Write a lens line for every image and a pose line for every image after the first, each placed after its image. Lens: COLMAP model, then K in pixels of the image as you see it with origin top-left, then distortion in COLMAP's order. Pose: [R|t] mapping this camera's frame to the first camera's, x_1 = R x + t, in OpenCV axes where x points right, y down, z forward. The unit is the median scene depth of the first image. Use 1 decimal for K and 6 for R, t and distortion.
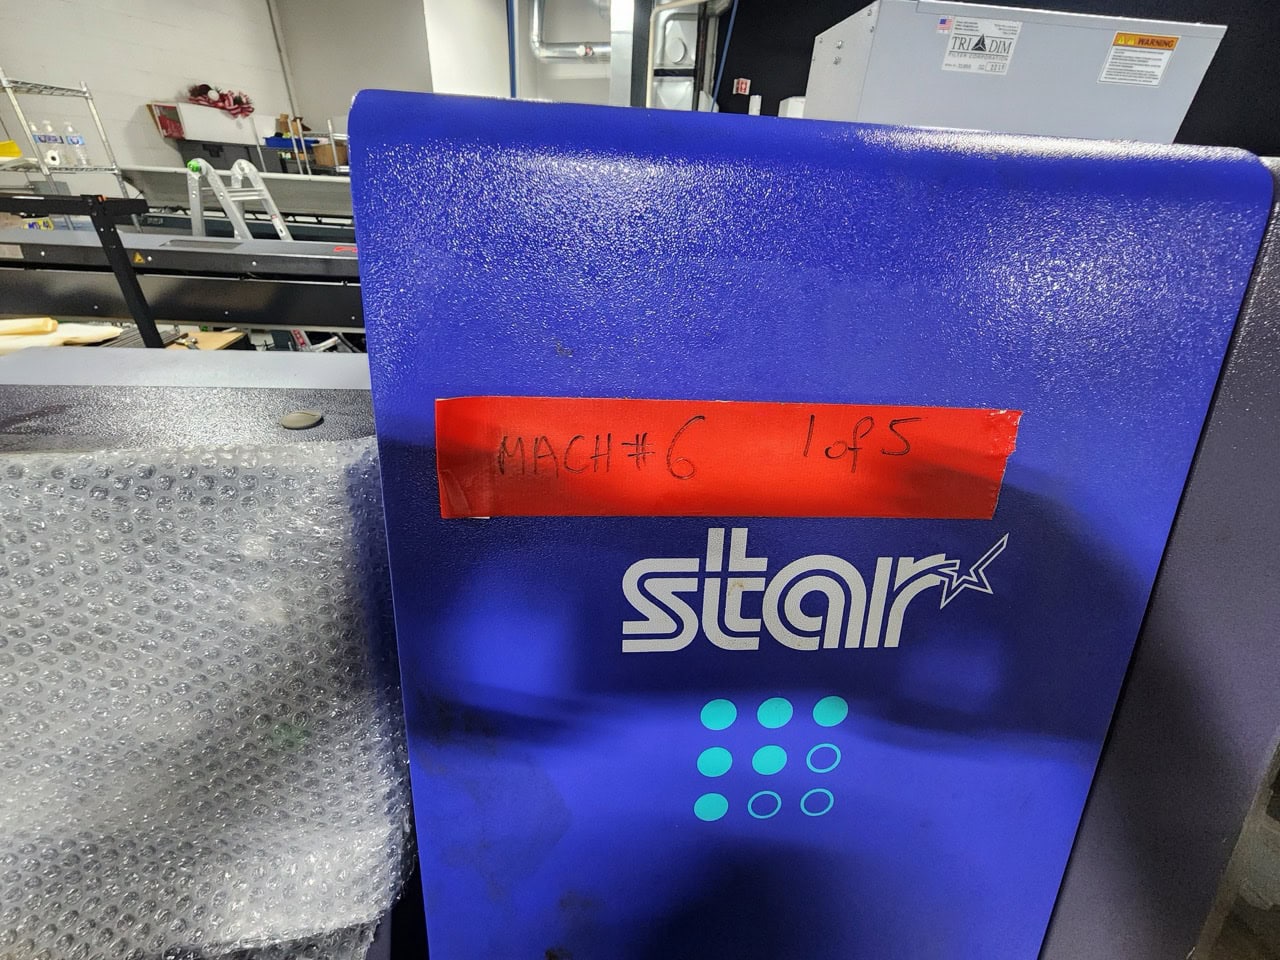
lens RADIAL K [[527.2, 0, 639.1], [0, 527.2, 481.4], [0, 0, 1]] dist [-0.001095, 0.000846]
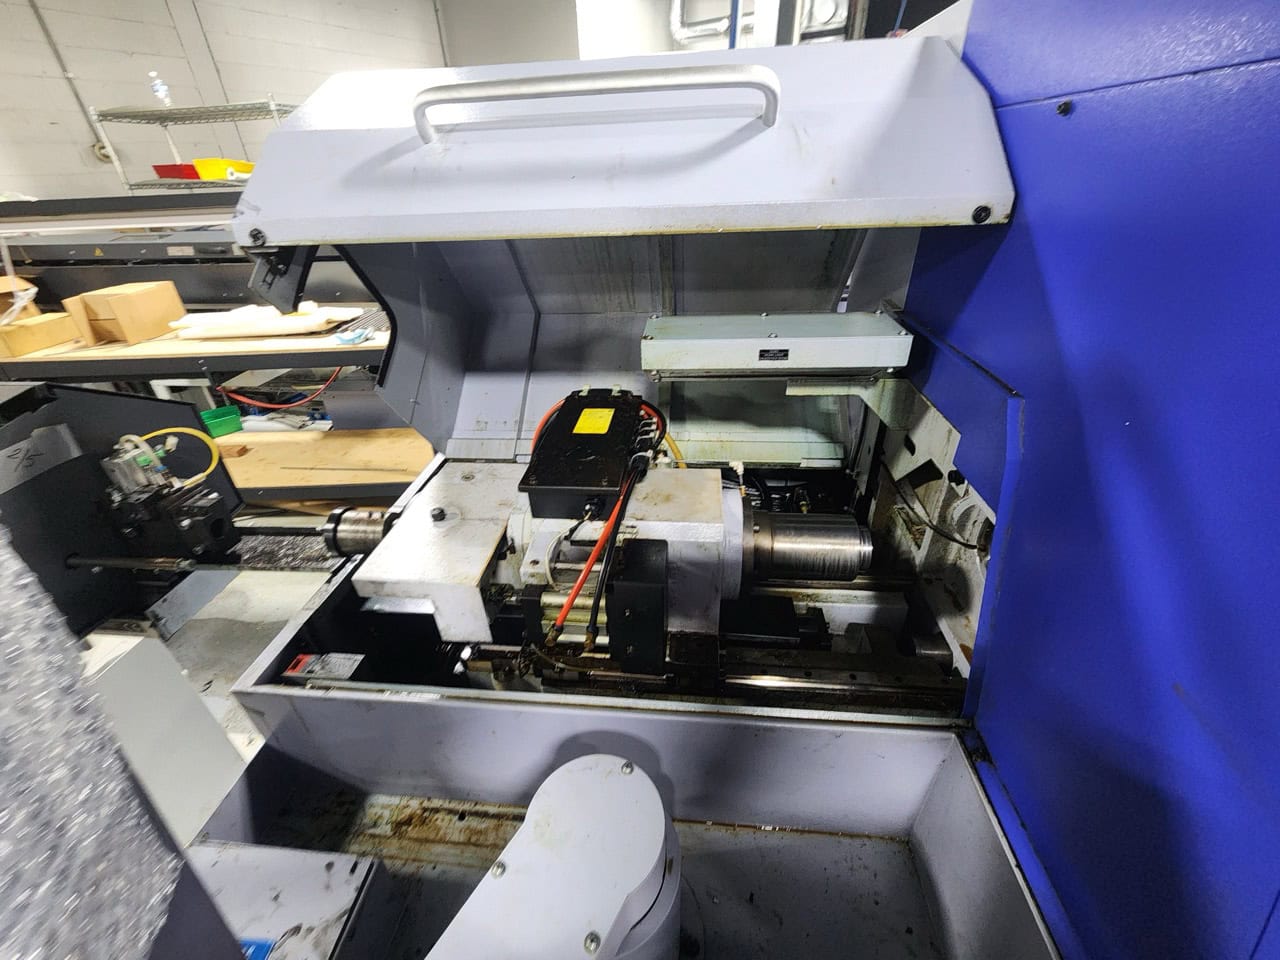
lens RADIAL K [[520.9, 0, 630.4], [0, 520.9, 482.3], [0, 0, 1]] dist [0.000171, 0.000178]
pose [[0.980311, 0.016998, -0.196729, -0.134824], [-0.014325, 0.999785, 0.015003, 0.041400], [0.196942, -0.011889, 0.980343, 0.005619]]
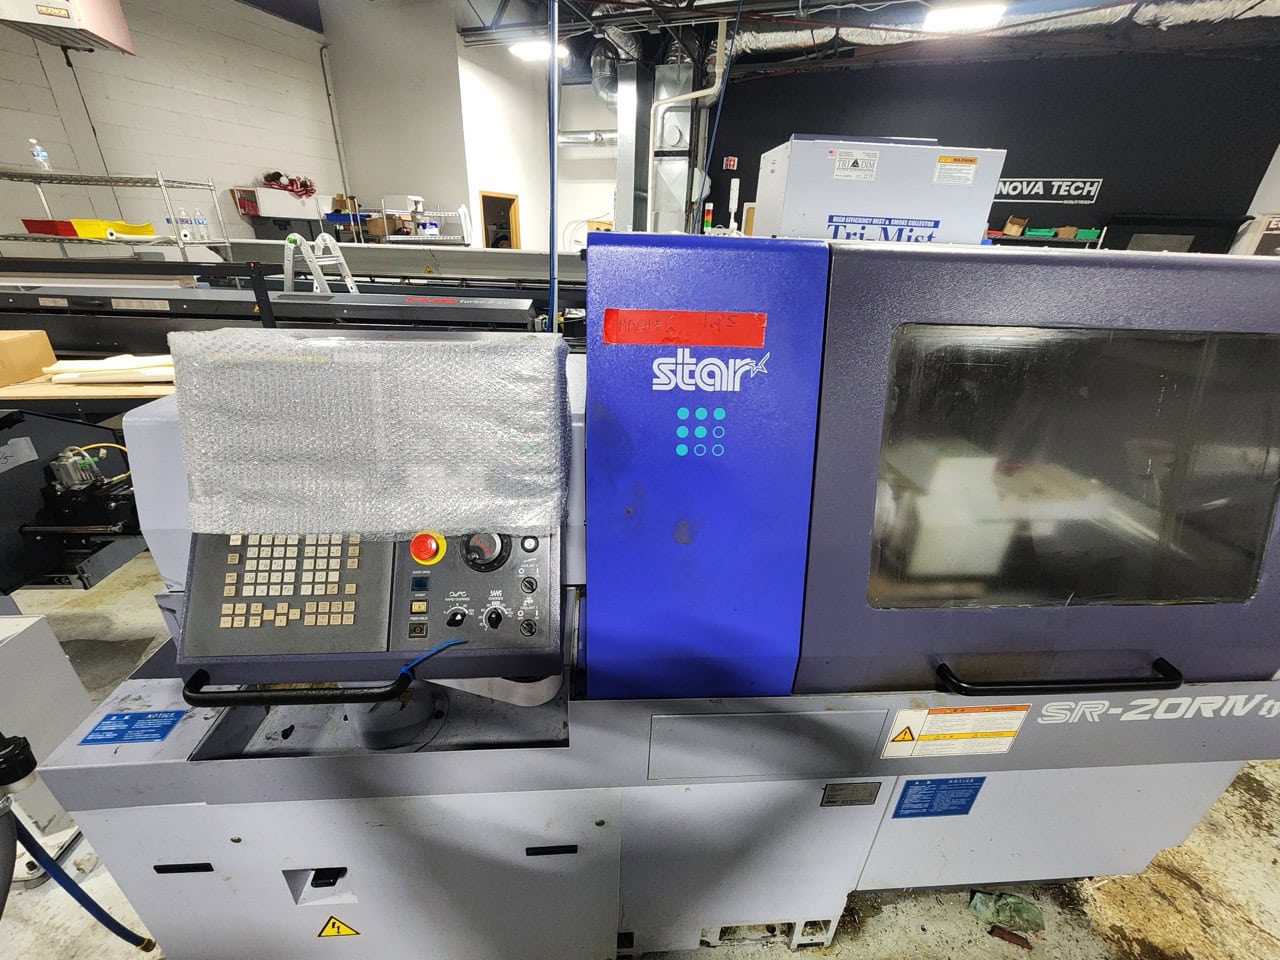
lens RADIAL K [[527.2, 0, 639.1], [0, 527.2, 481.4], [0, 0, 1]] dist [-0.001095, 0.000846]
pose [[0.999859, -0.013563, -0.009890, -0.007199], [0.012613, 0.995813, -0.090538, 0.092445], [0.011077, 0.090401, 0.995844, -0.172459]]
